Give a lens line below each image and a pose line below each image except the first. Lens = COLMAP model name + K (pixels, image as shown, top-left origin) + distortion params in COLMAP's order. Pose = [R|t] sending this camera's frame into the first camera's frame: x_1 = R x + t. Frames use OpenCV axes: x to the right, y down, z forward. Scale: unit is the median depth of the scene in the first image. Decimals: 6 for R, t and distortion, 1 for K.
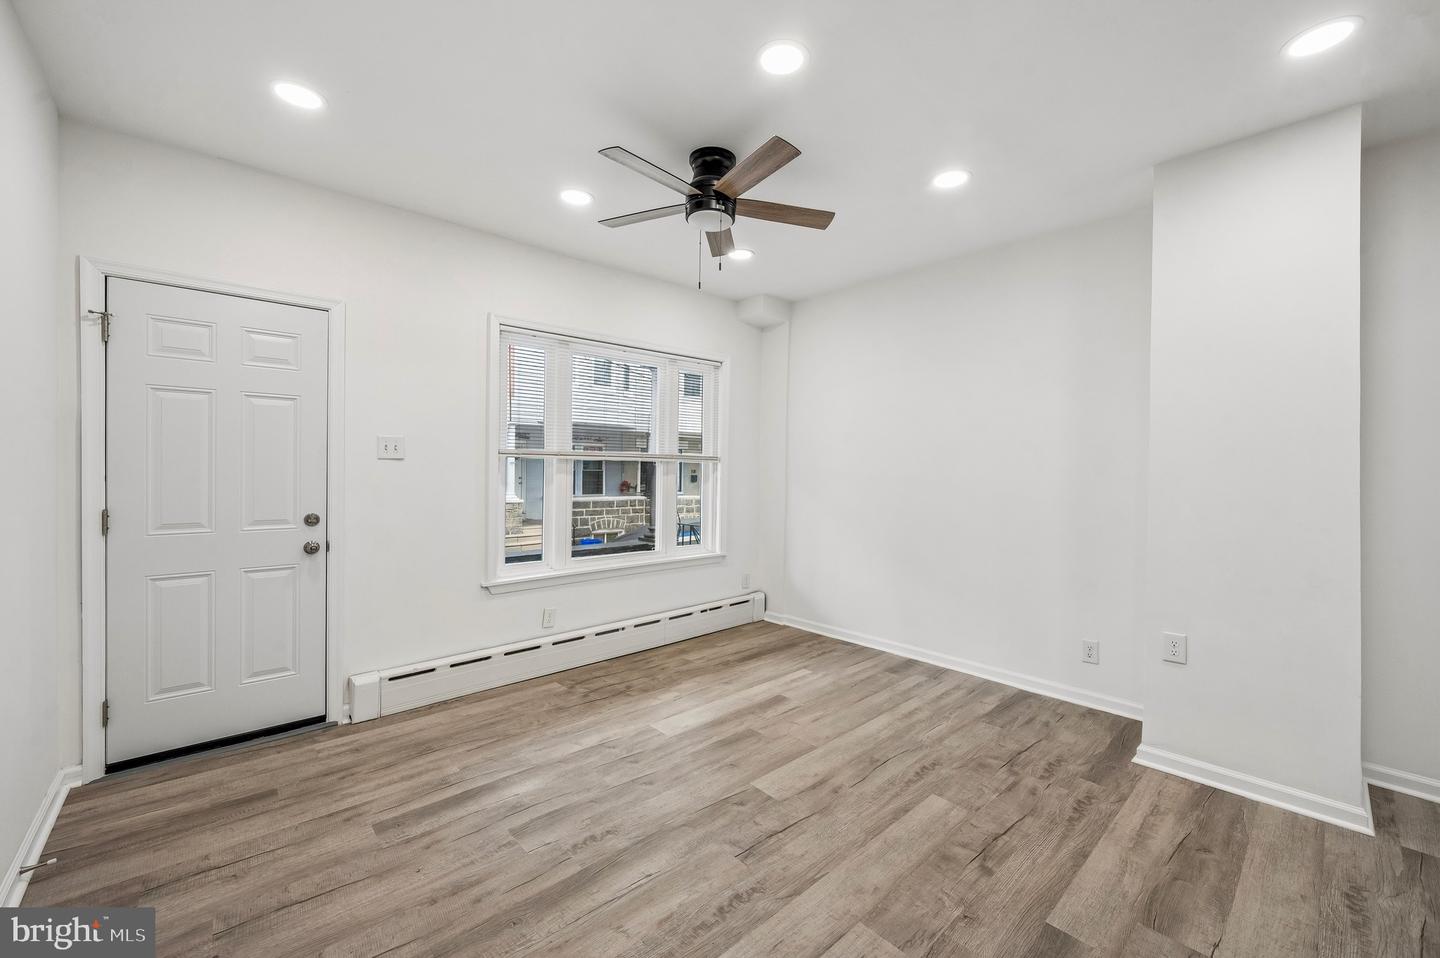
lens RADIAL K [[574.4, 0, 717.8], [0, 574.4, 476.8], [0, 0, 1]] dist [-0.001765, 0.000283]
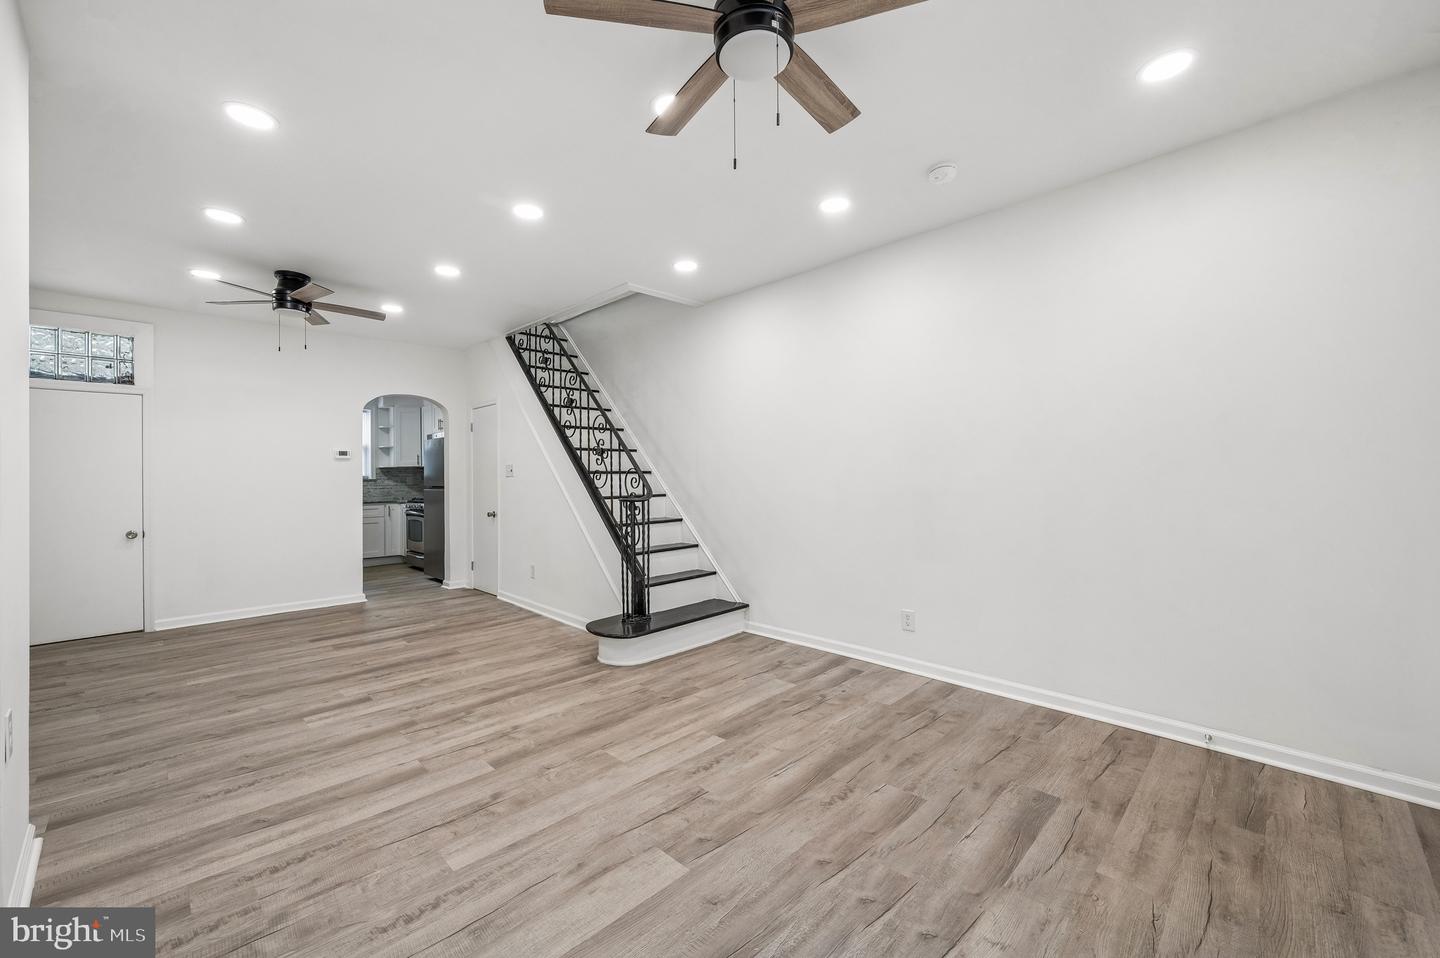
lens RADIAL K [[574.4, 0, 717.1], [0, 574.4, 475.1], [0, 0, 1]] dist [-0.001765, 0.000283]
pose [[-0.998740, 0.003952, -0.050028, 0.052844], [0.003539, 0.999959, 0.008333, 0.012137], [0.050059, 0.008145, -0.998713, 1.669191]]
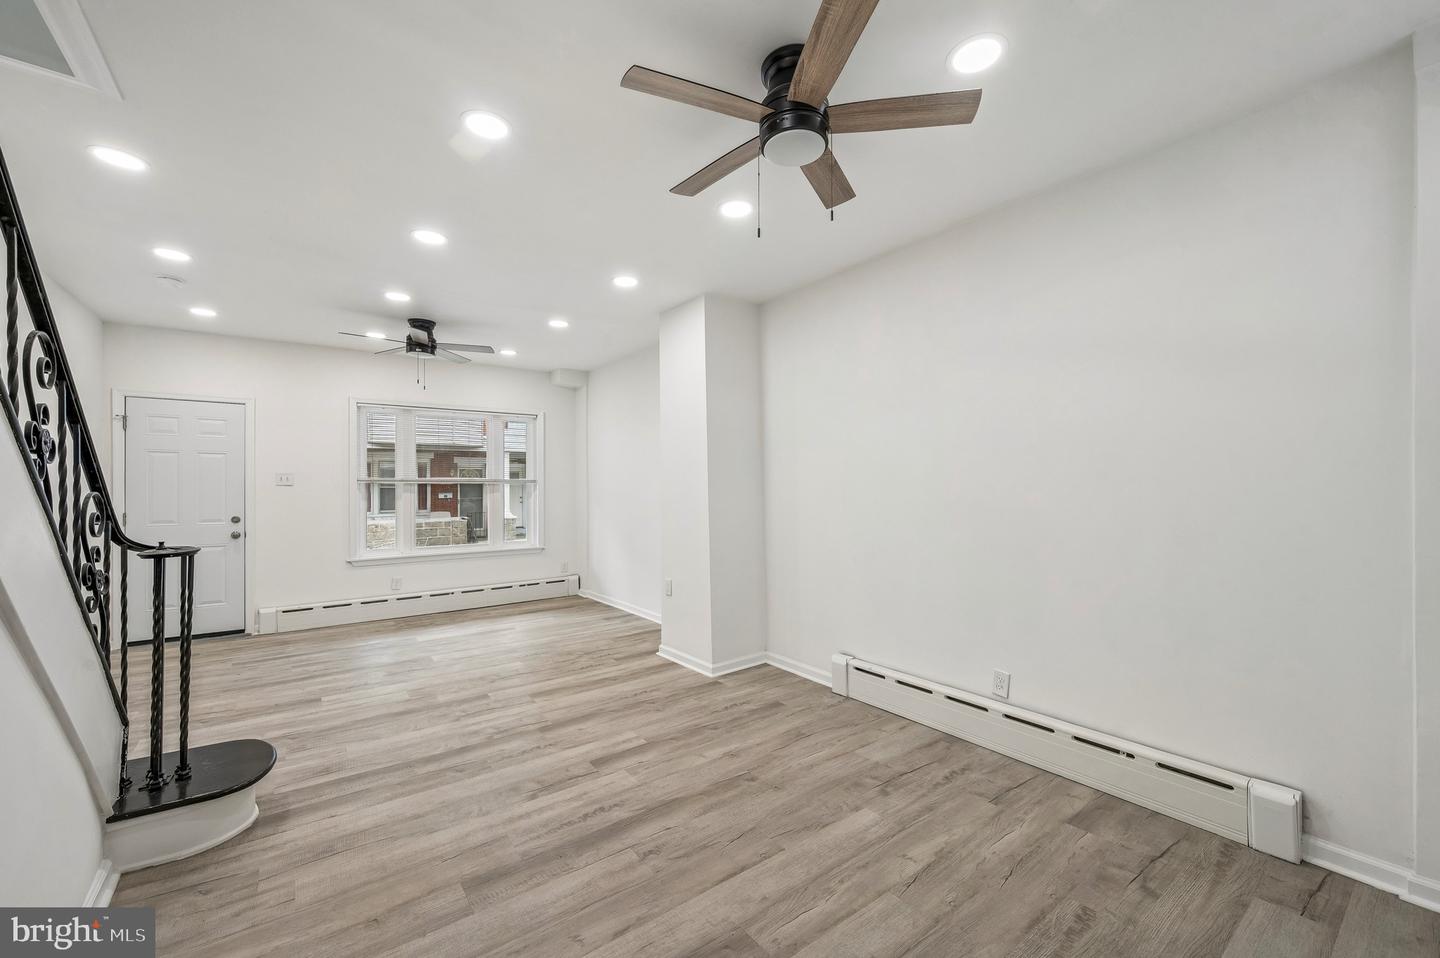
lens RADIAL K [[574.4, 0, 722.9], [0, 574.4, 485.6], [0, 0, 1]] dist [-0.001765, 0.000283]
pose [[0.995413, -0.012593, -0.094839, 1.137747], [0.010960, 0.999783, -0.017718, 0.018677], [0.095042, 0.016597, 0.995335, -0.752715]]
